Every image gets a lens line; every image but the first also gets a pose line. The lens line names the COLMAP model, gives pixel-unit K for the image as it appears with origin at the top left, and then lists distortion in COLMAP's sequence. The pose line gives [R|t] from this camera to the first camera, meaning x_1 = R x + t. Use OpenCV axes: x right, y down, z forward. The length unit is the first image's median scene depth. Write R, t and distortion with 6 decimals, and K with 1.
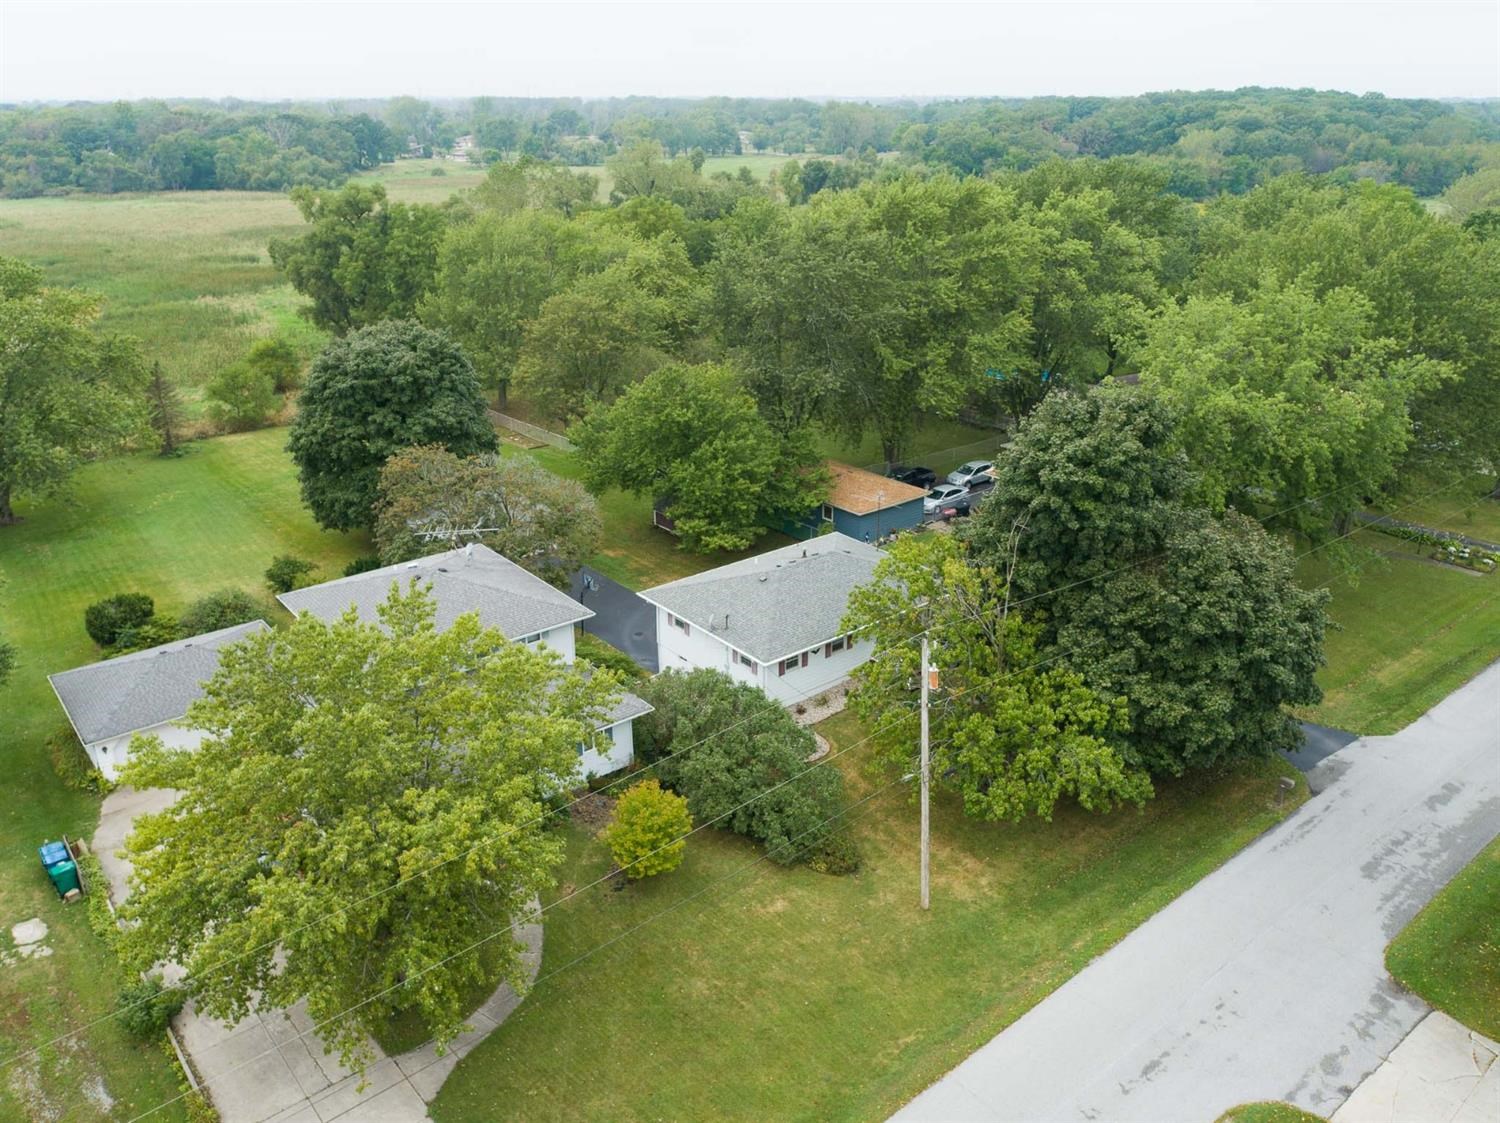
lens RADIAL K [[1146.1, 0, 748.1], [0, 1146.1, 562.9], [0, 0, 1]] dist [-0.015709, 0.007152]
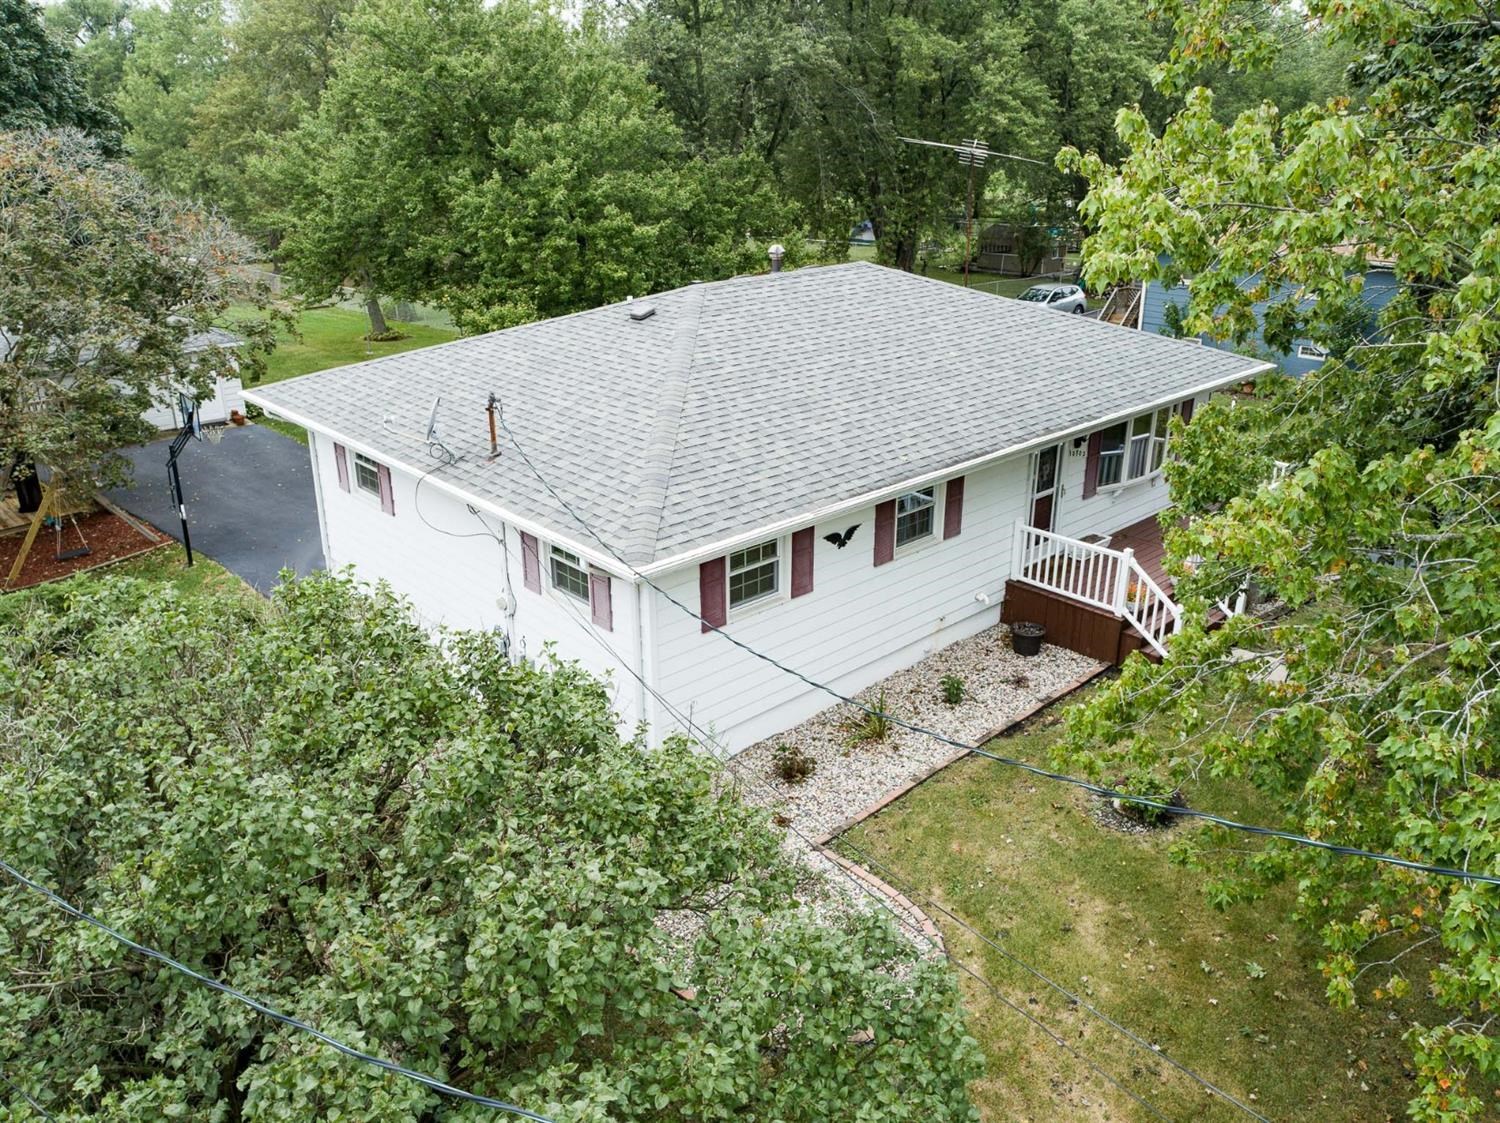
lens RADIAL K [[1146.1, 0, 751.0], [0, 1146.1, 558.9], [0, 0, 1]] dist [-0.015709, 0.007152]
pose [[0.997959, -0.022301, 0.059845, 0.022951], [0.022708, 0.999723, -0.006130, 0.084015], [-0.059692, 0.007477, 0.998189, 0.744818]]
